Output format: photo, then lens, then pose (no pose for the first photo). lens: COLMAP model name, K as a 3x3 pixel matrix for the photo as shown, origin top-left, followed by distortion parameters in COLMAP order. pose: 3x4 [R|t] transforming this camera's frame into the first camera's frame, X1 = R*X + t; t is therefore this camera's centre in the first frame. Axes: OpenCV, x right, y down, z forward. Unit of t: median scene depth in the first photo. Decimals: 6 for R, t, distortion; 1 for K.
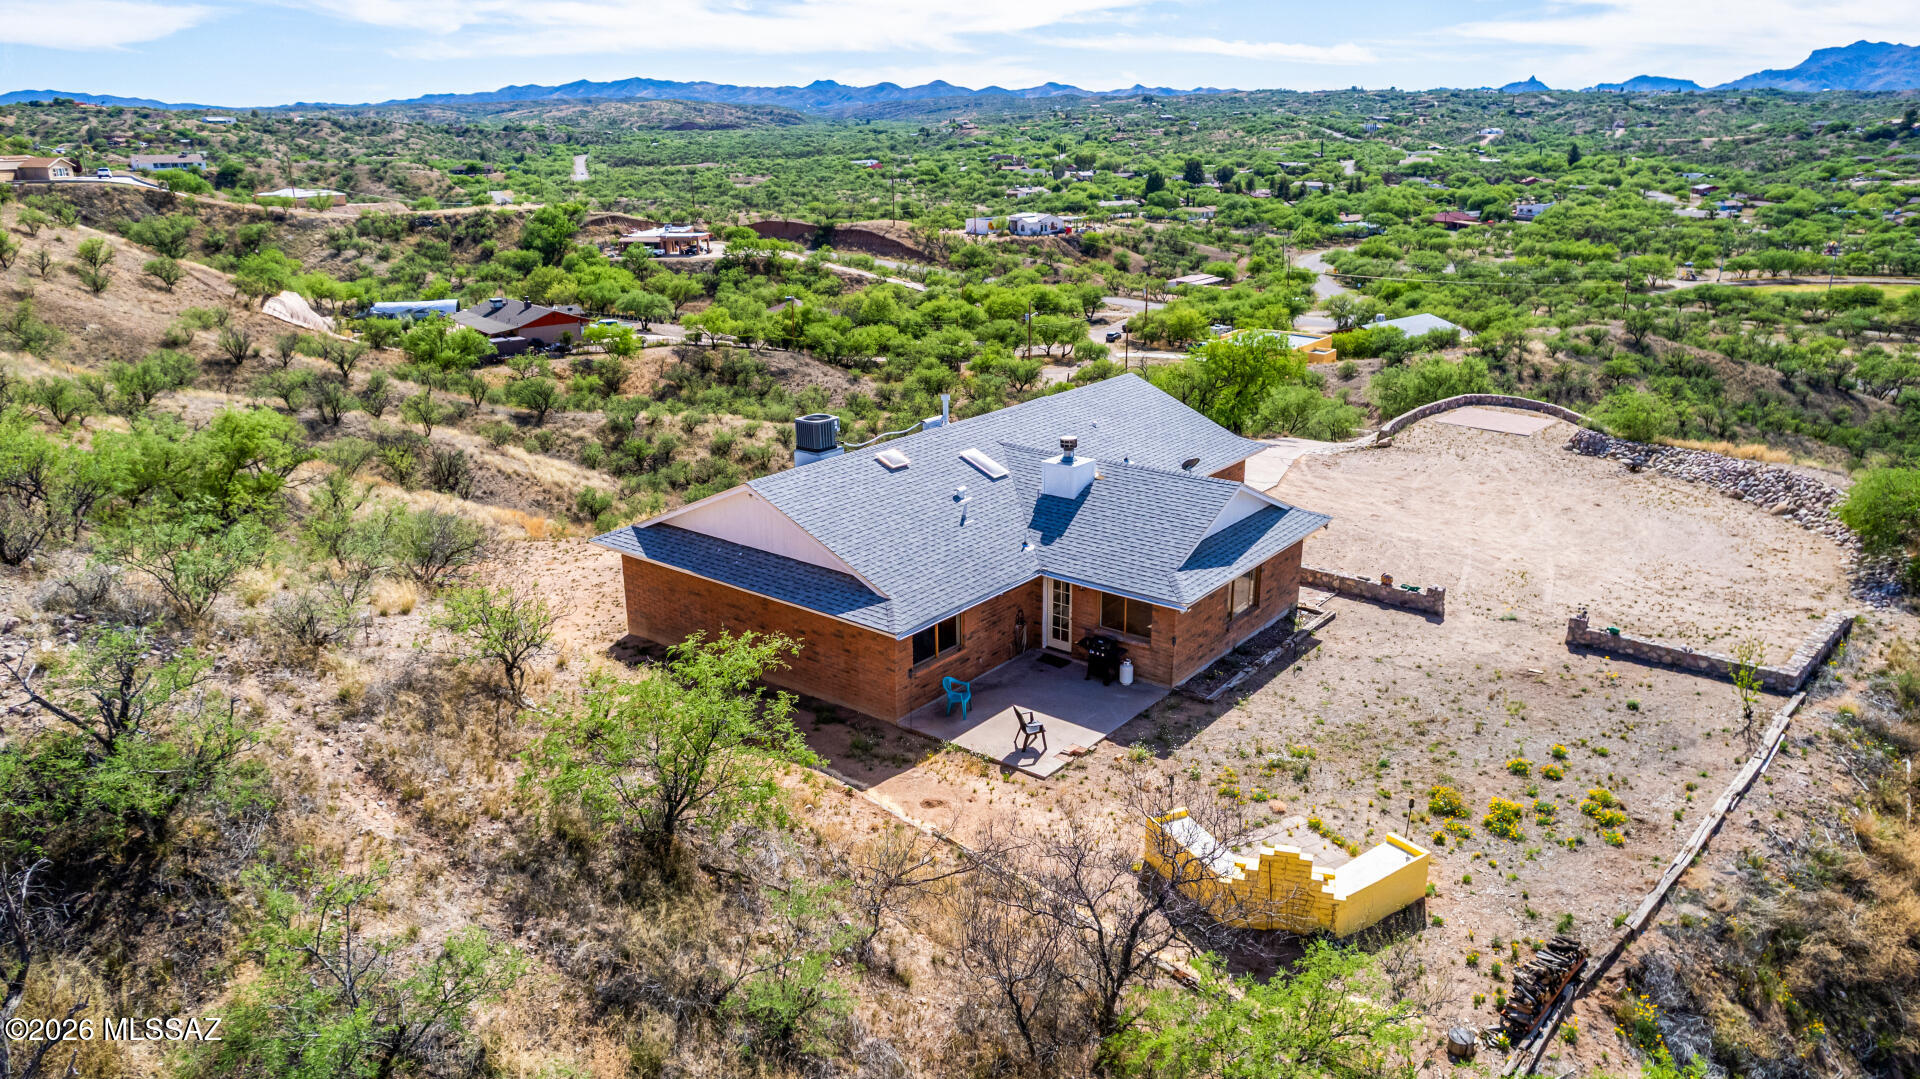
lens RADIAL K [[1275.9, 0, 960.0], [0, 1275.9, 539.5], [0, 0, 1]] dist [-0.099663, 0.084036]
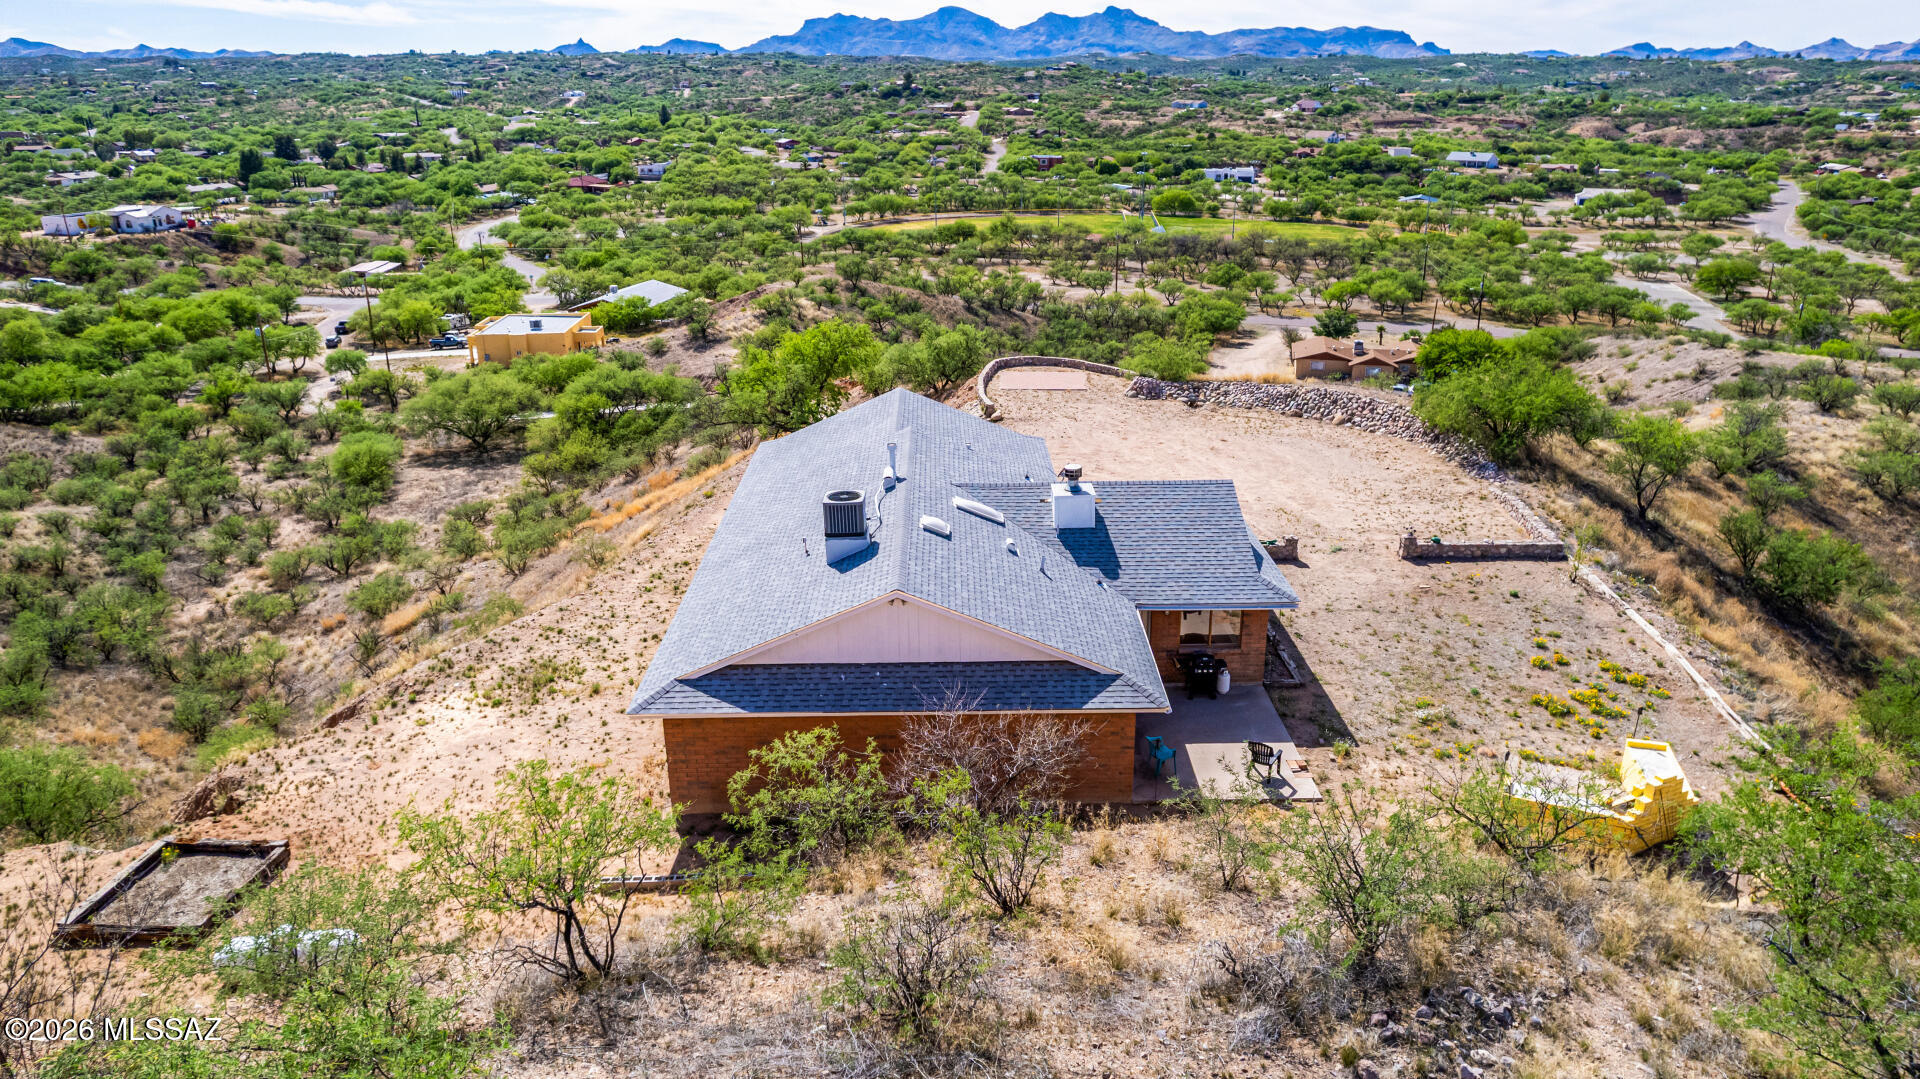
lens RADIAL K [[1256.2, 0, 962.2], [0, 1256.2, 534.7], [0, 0, 1]] dist [-0.083272, 0.075148]
pose [[0.771676, -0.210258, 0.600256, -0.059890], [0.193779, 0.976629, 0.092977, -0.014370], [-0.605776, 0.044569, 0.794386, 0.029949]]
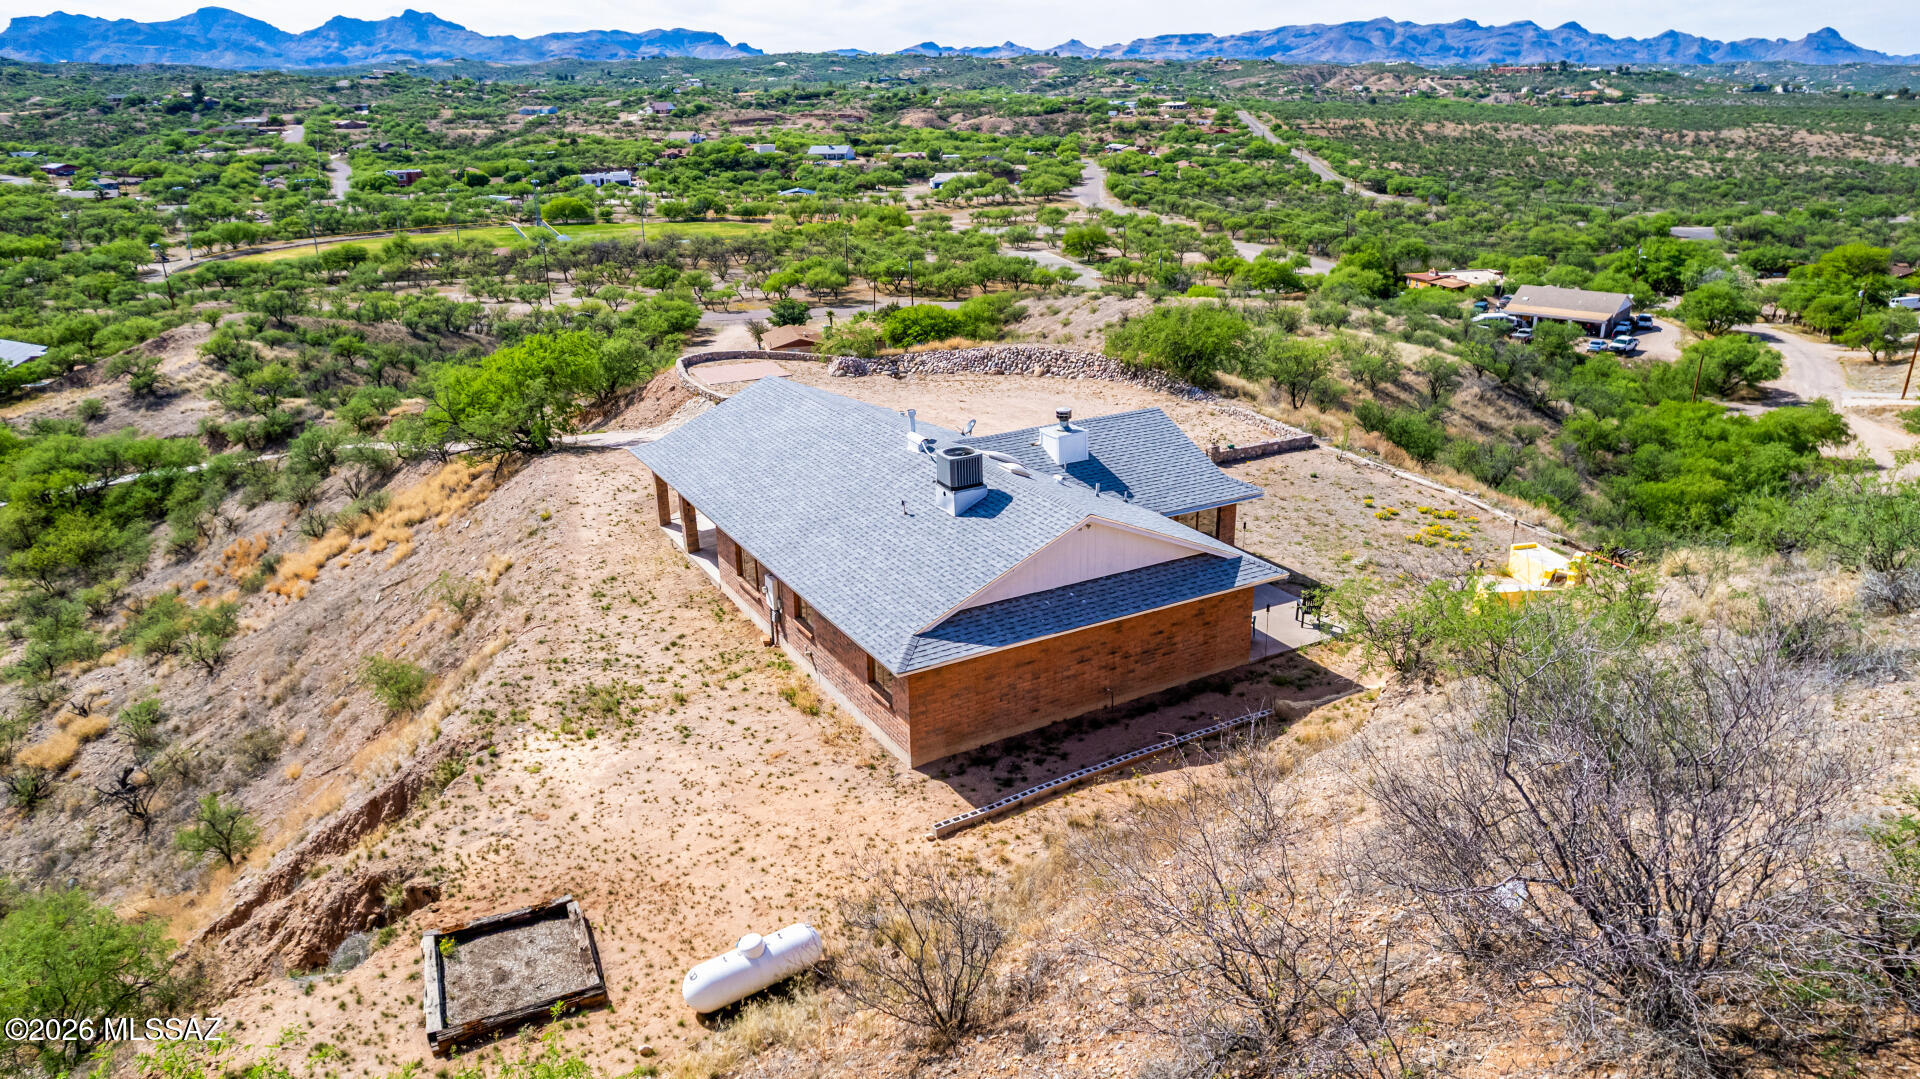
lens RADIAL K [[1271.9, 0, 940.5], [0, 1271.9, 533.0], [0, 0, 1]] dist [-0.077185, 0.080225]
pose [[0.385050, -0.306670, 0.870454, -0.100024], [0.295529, 0.934484, 0.198499, -0.024448], [-0.874299, 0.180812, 0.450453, 0.064221]]
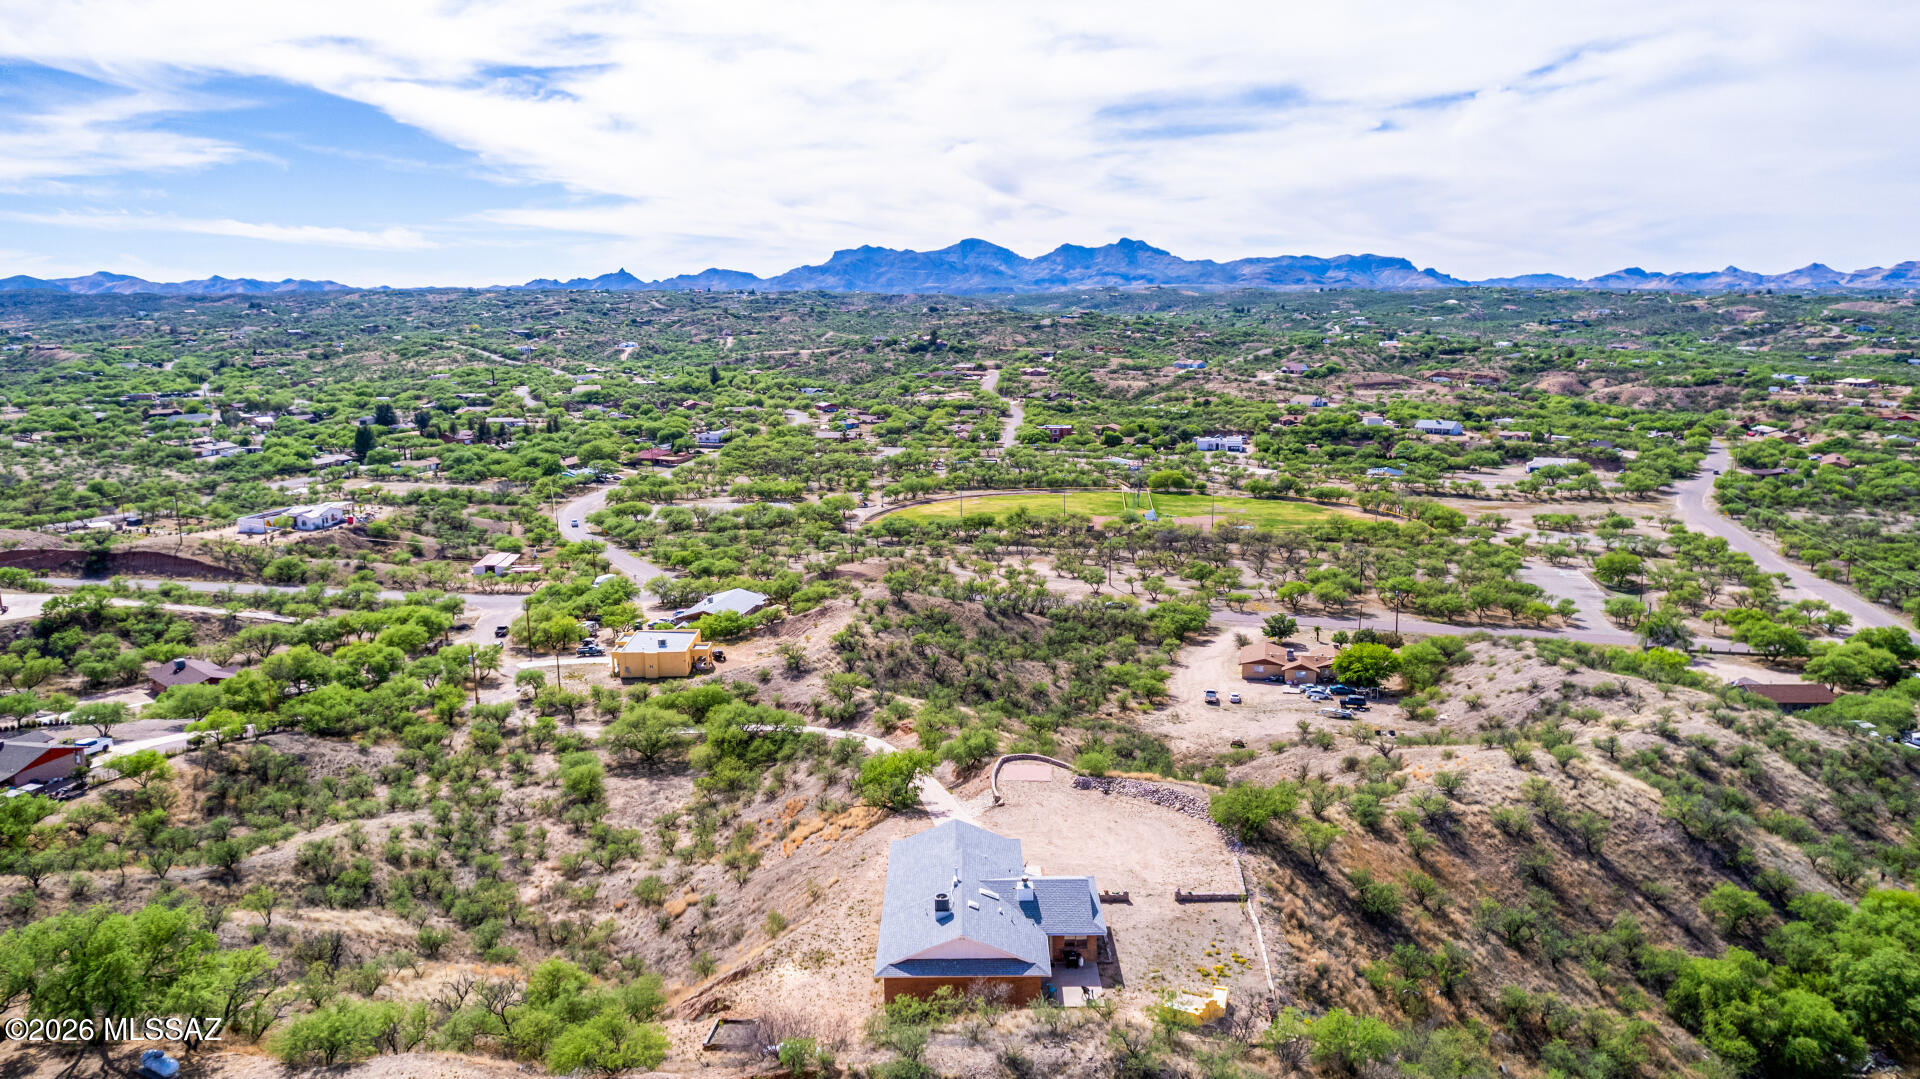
lens RADIAL K [[1255.4, 0, 957.2], [0, 1255.4, 517.5], [0, 0, 1]] dist [-0.074101, 0.063763]
pose [[0.784593, -0.100654, 0.611786, -0.158127], [0.193771, 0.977115, -0.087746, -0.063074], [-0.588953, 0.187391, 0.786142, -0.111235]]
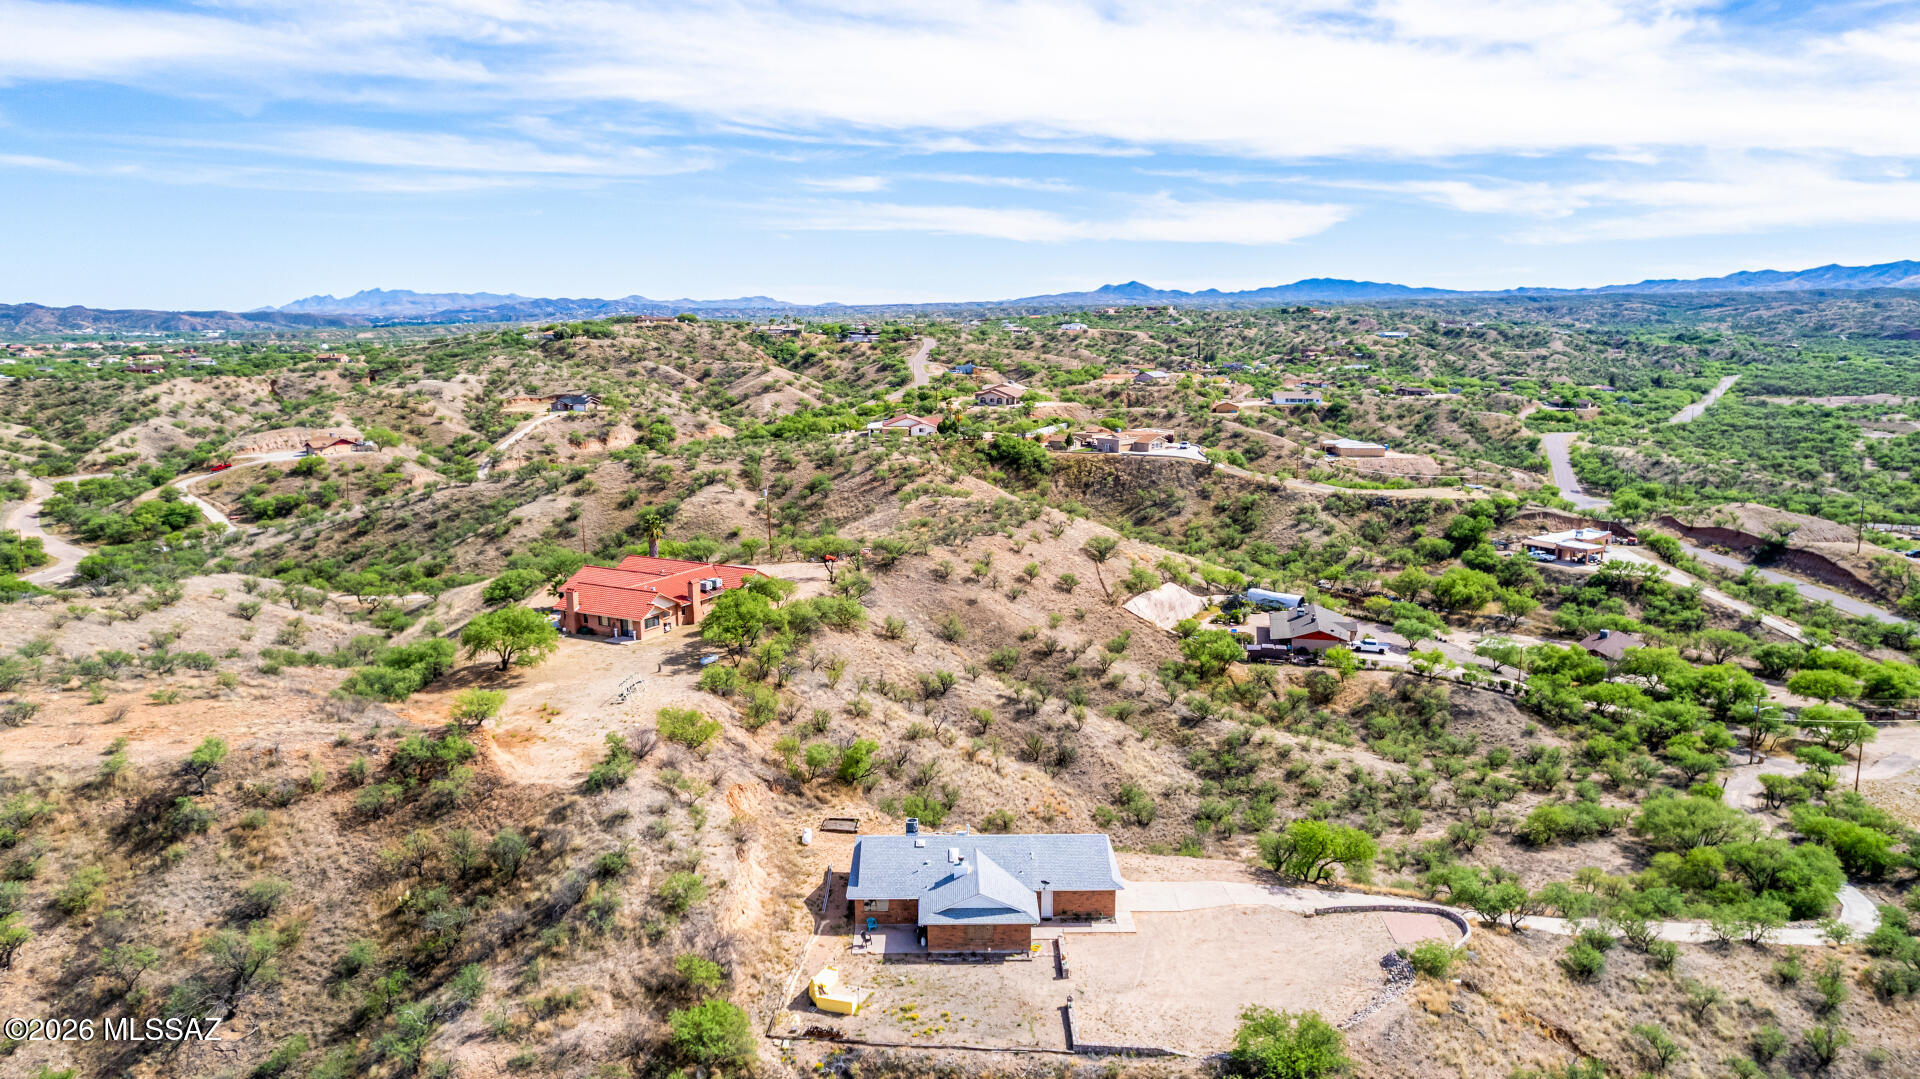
lens RADIAL K [[1242.1, 0, 964.8], [0, 1242.1, 571.6], [0, 0, 1]] dist [-0.080416, 0.067577]
pose [[0.631536, 0.162440, -0.758140, 0.212866], [-0.241802, 0.970304, 0.006476, -0.073734], [0.736678, 0.179230, 0.652060, -0.090967]]
